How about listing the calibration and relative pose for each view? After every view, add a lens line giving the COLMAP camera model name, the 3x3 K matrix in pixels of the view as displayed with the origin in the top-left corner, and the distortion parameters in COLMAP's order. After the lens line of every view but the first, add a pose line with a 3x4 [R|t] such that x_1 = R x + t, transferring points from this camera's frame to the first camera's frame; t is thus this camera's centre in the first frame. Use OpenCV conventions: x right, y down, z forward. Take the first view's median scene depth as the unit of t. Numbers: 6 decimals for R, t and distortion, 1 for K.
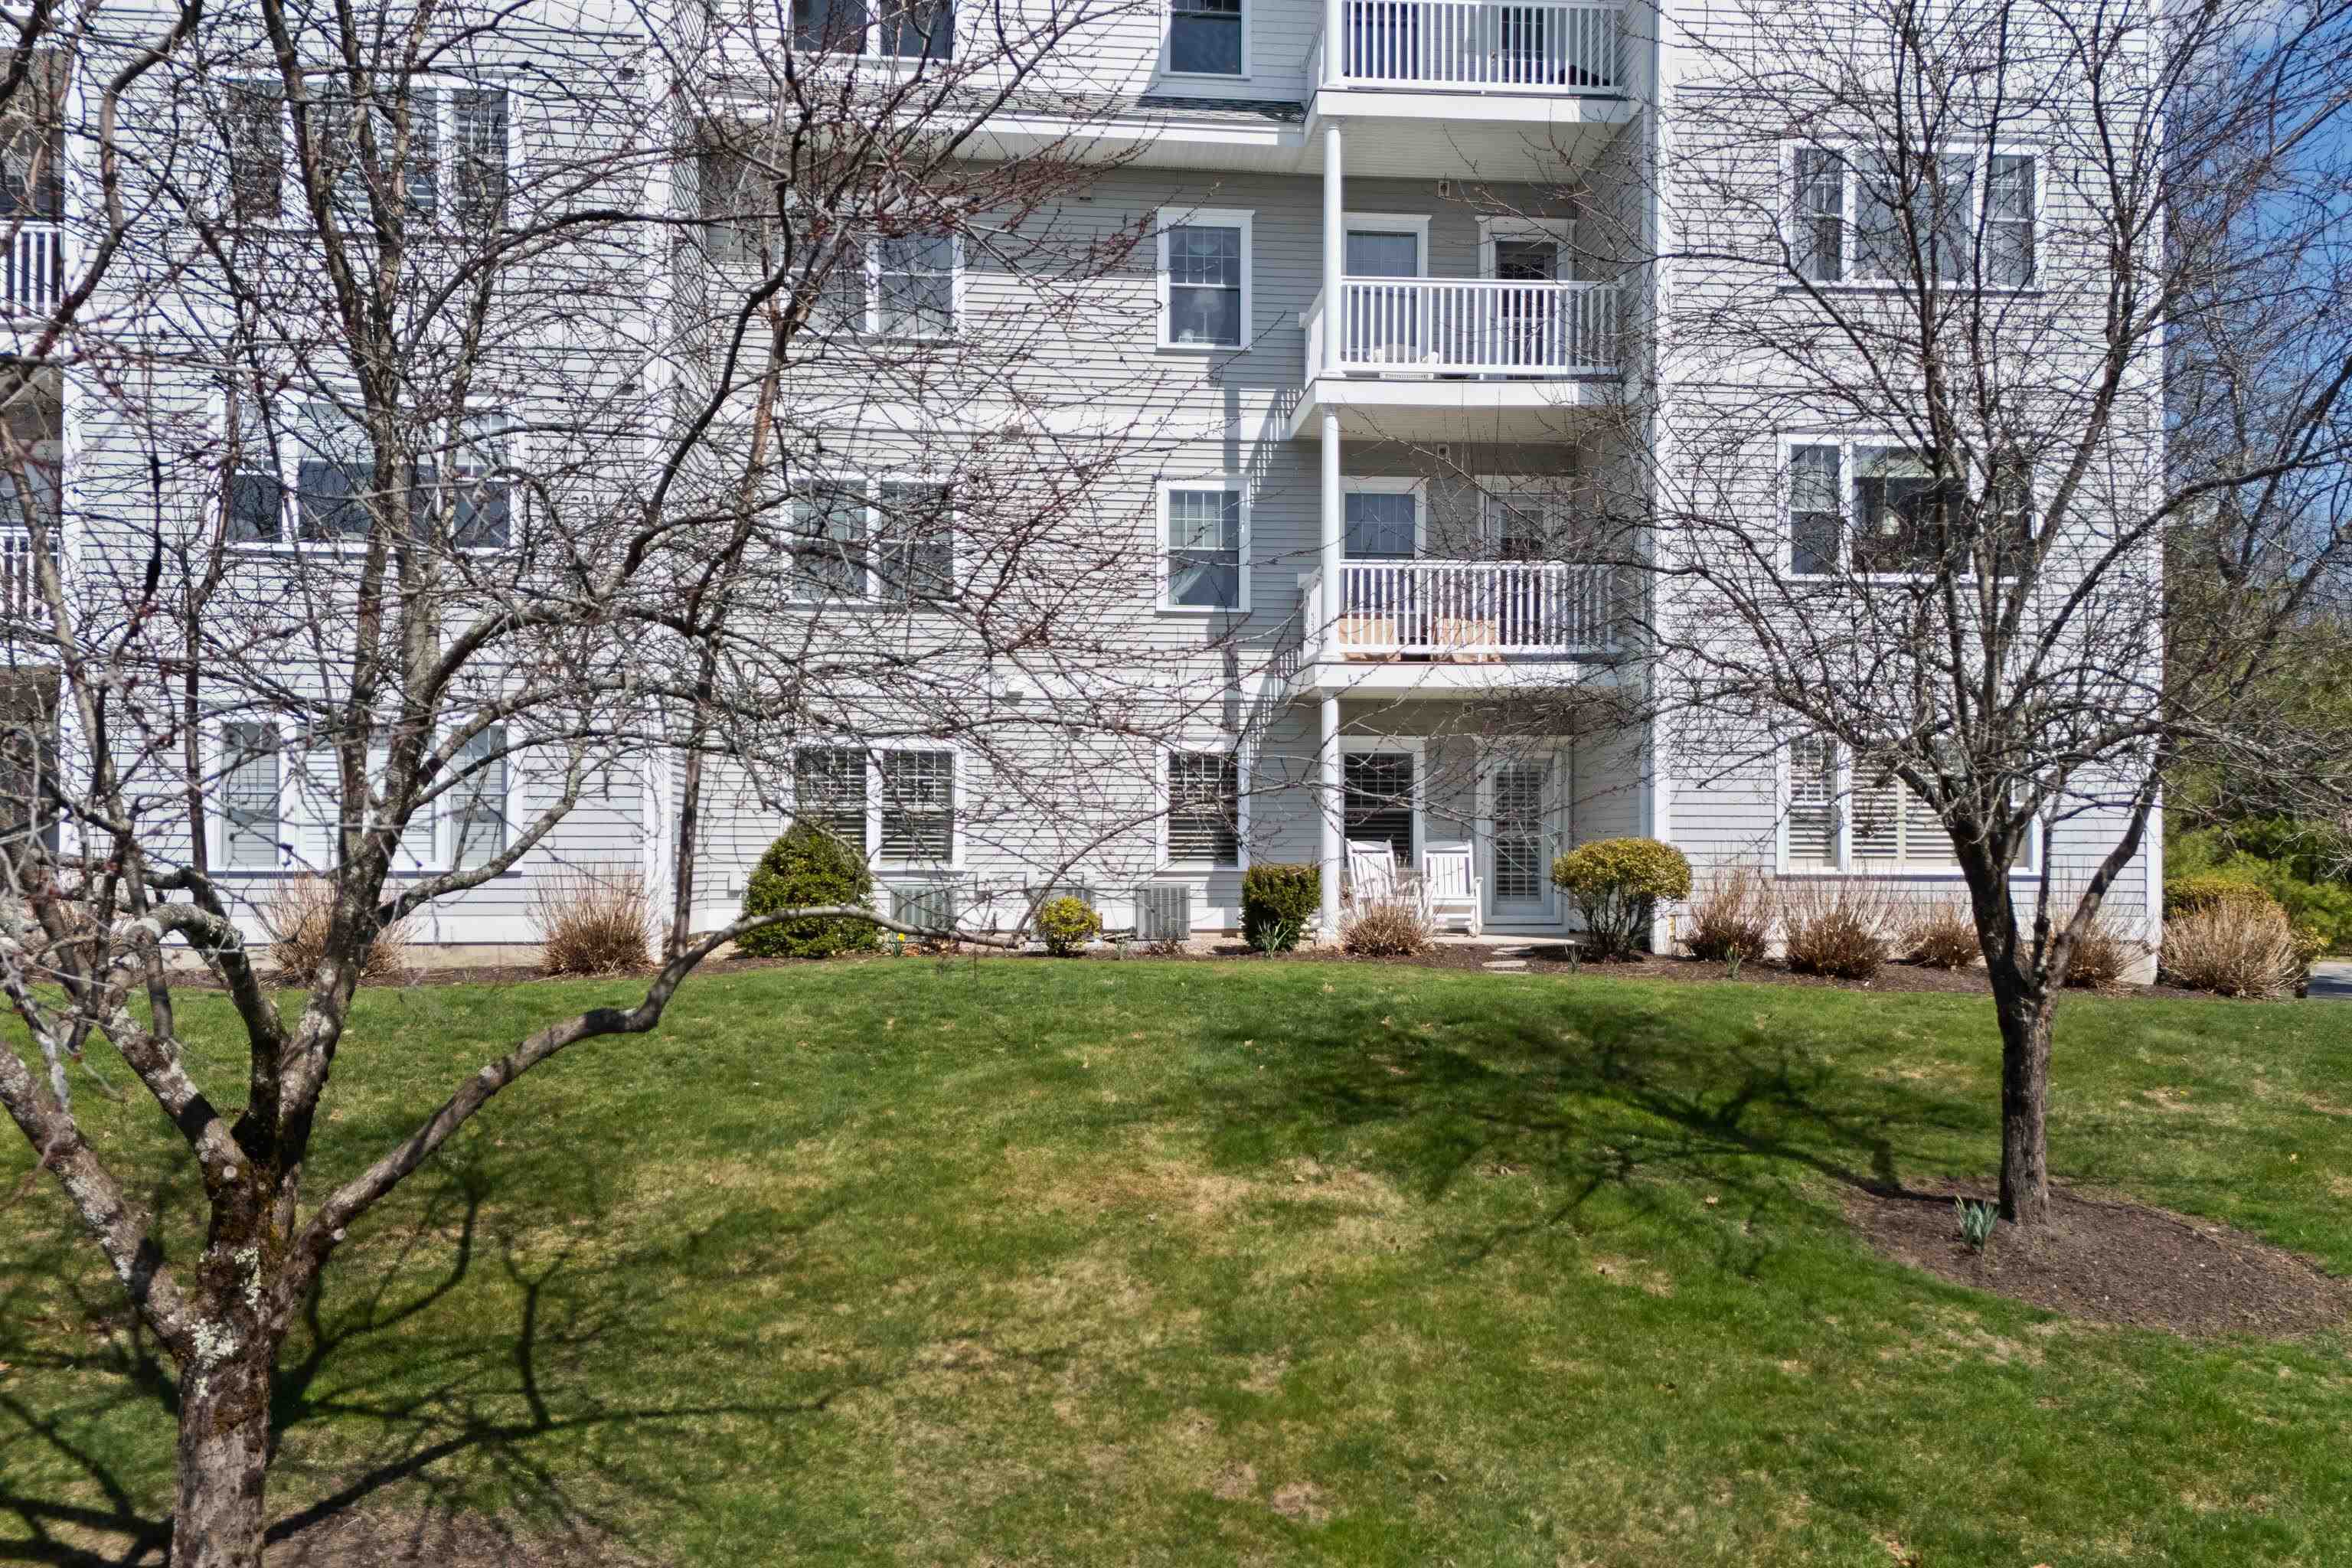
lens RADIAL K [[1750.0, 0, 1185.7], [0, 1750.0, 815.7], [0, 0, 1]] dist [0.030621, -0.001759]
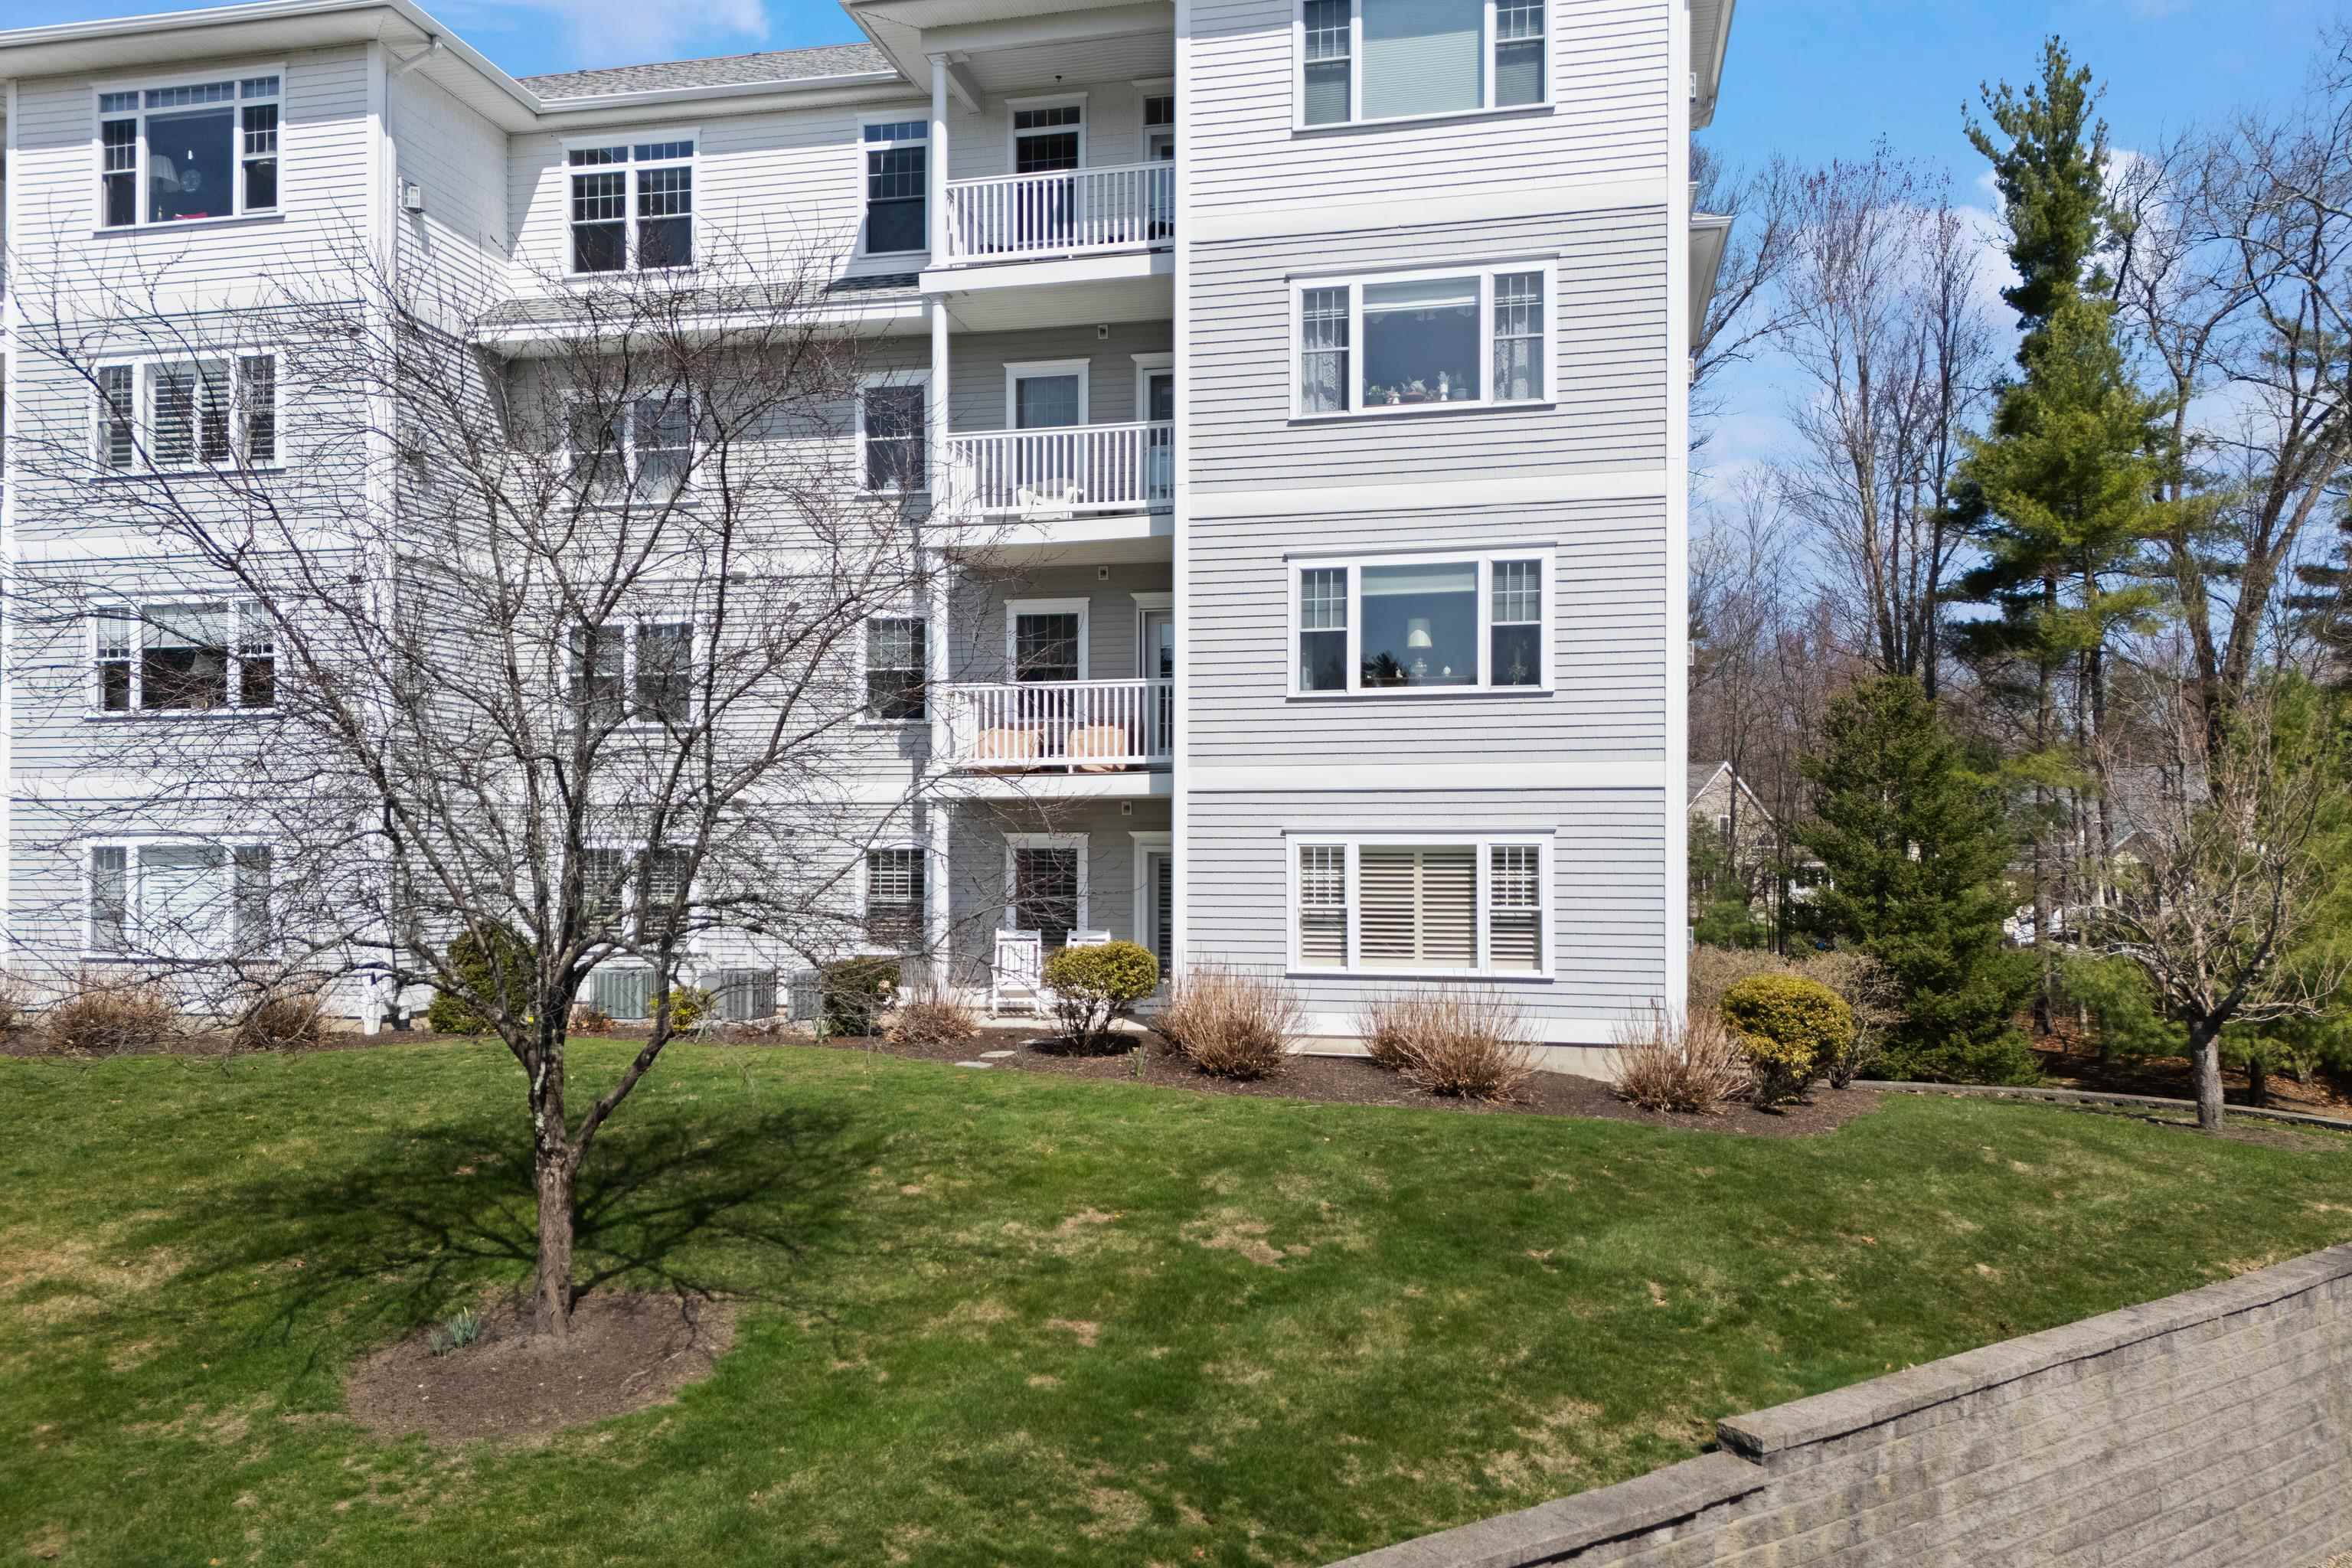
lens RADIAL K [[1750.0, 0, 1185.7], [0, 1750.0, 815.7], [0, 0, 1]] dist [0.030621, -0.001759]
pose [[0.954005, -0.009248, -0.299647, 0.556470], [0.009463, 0.999955, -0.000735, -0.058083], [0.299641, -0.002135, 0.954050, -0.029981]]
